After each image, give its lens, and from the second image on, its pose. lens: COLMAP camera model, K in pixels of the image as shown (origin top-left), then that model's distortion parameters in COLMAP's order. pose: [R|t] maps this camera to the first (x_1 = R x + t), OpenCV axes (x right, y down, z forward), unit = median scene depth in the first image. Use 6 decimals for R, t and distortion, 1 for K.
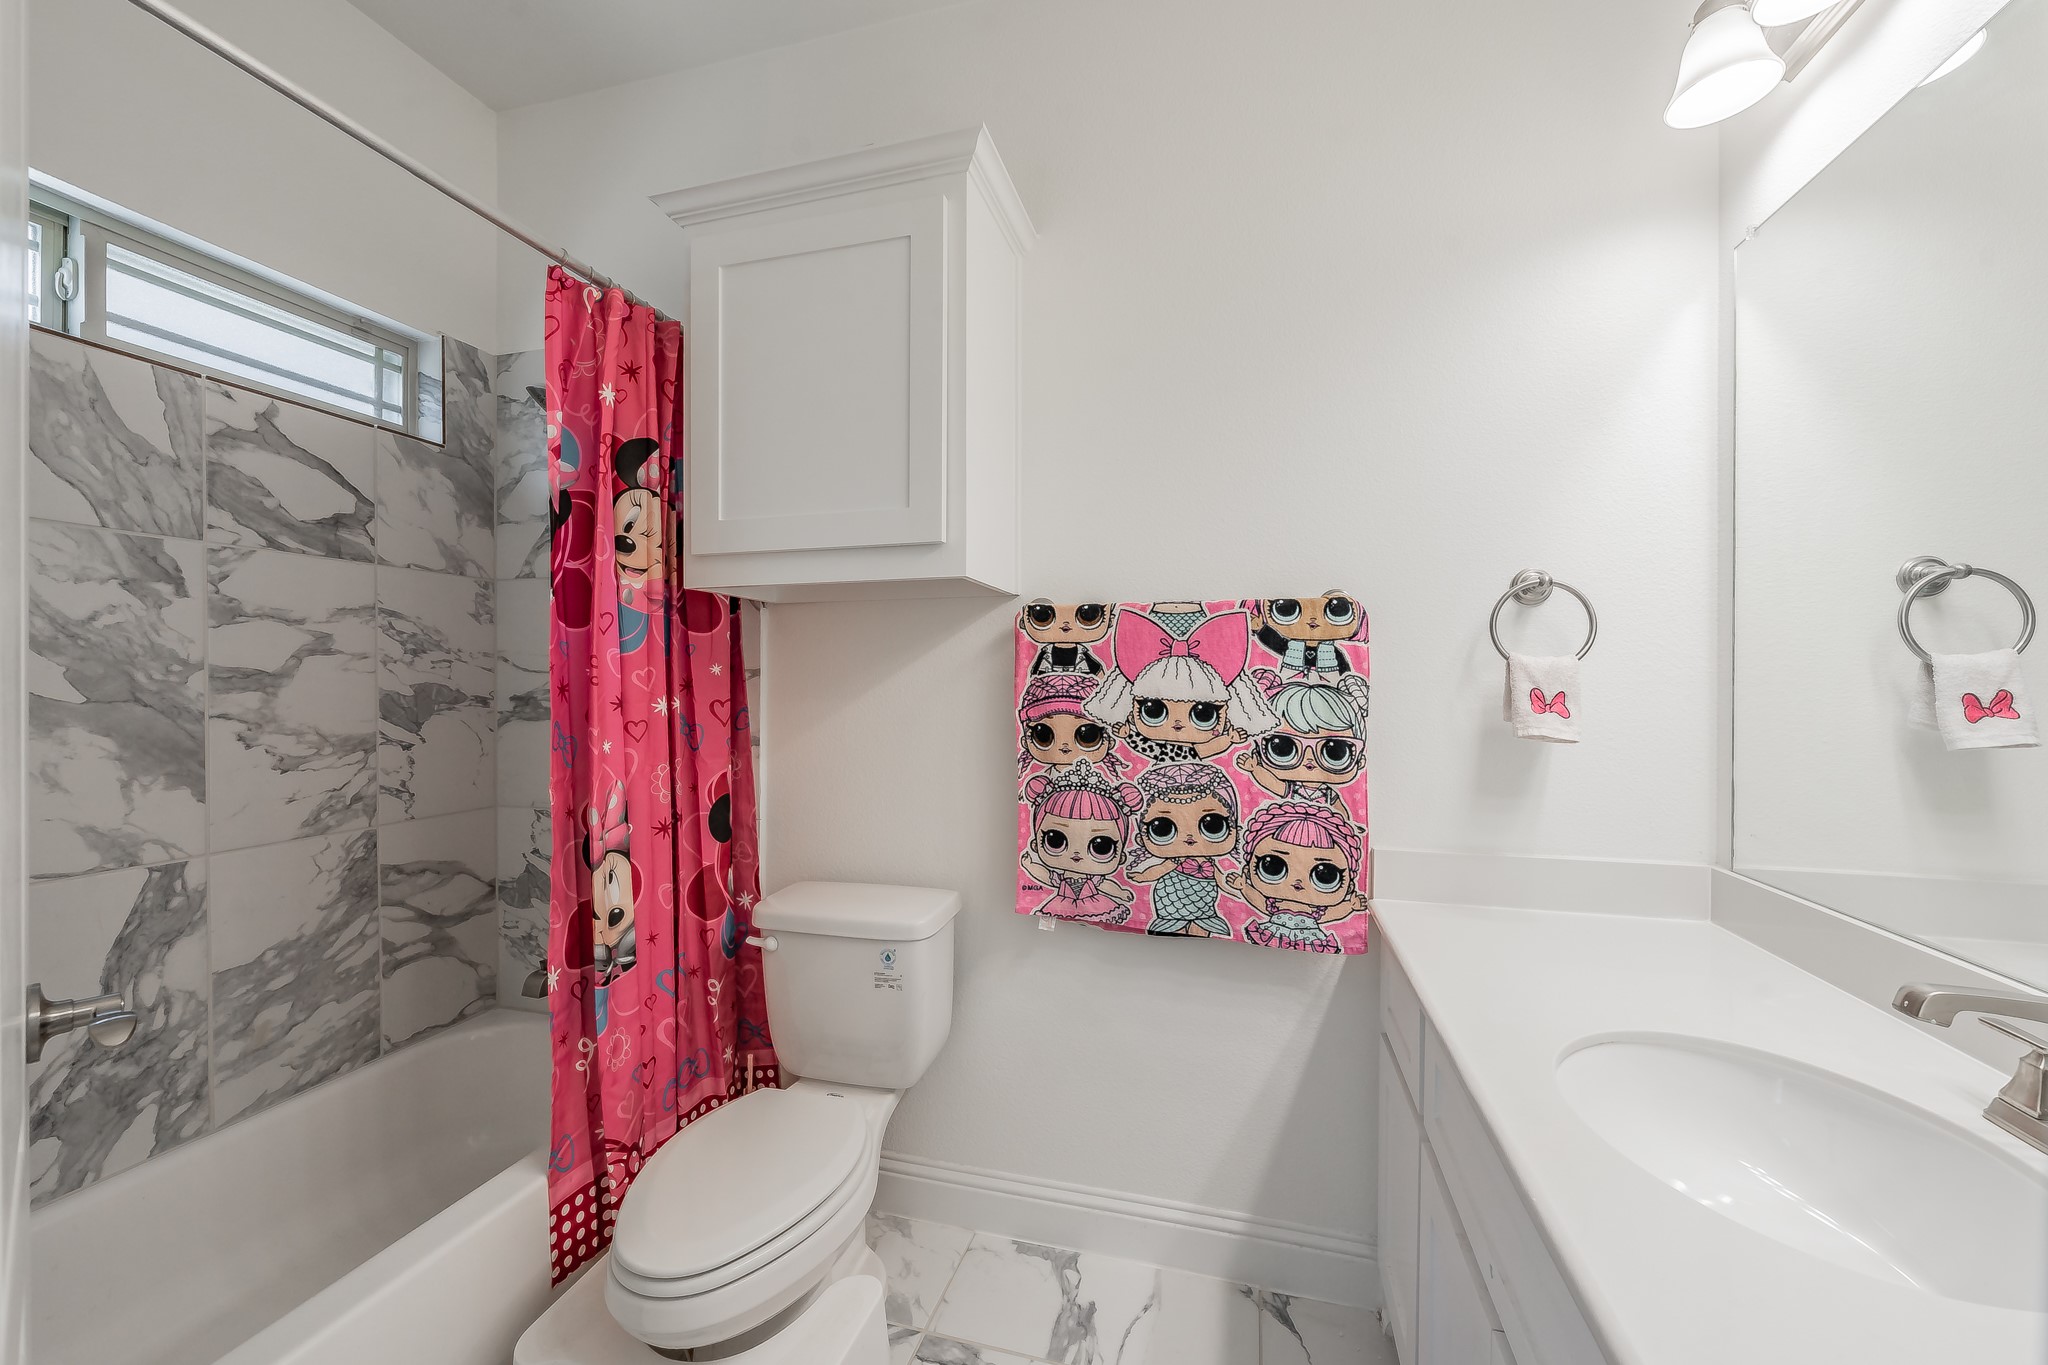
lens RADIAL K [[745.7, 0, 1033.1], [0, 745.7, 680.7], [0, 0, 1]] dist [-0.000041, -0.000288]
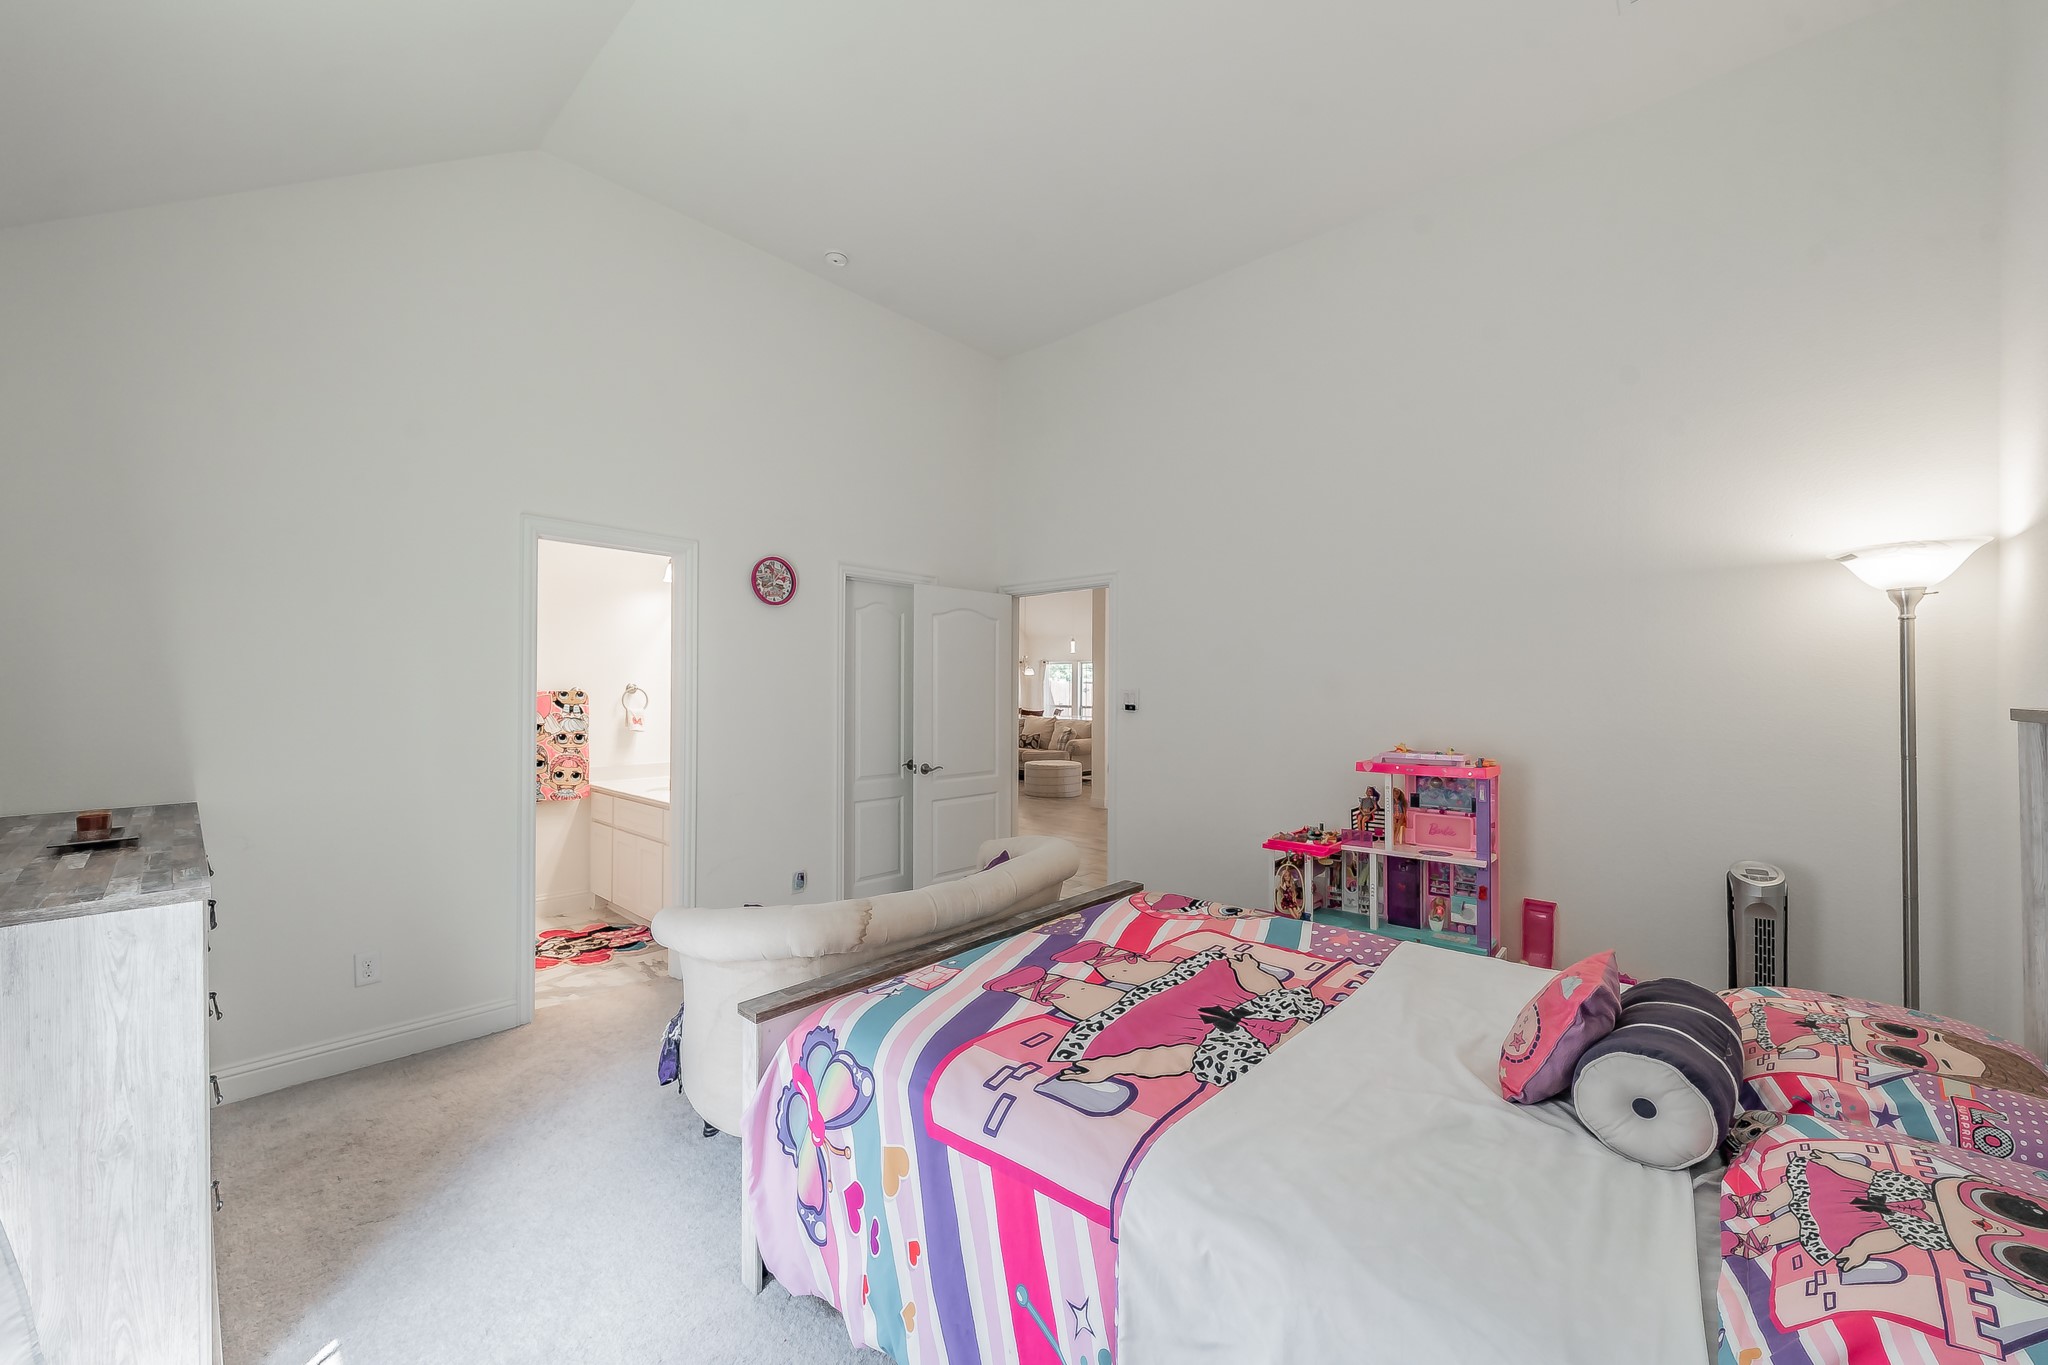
lens RADIAL K [[799.2, 0, 1027.6], [0, 799.2, 685.2], [0, 0, 1]] dist [-0.000244, -0.001103]
pose [[0.434327, 0.009192, 0.900708, -1.896976], [0.002007, 0.999936, -0.011172, -0.092981], [-0.900753, 0.006660, 0.434280, -2.298278]]
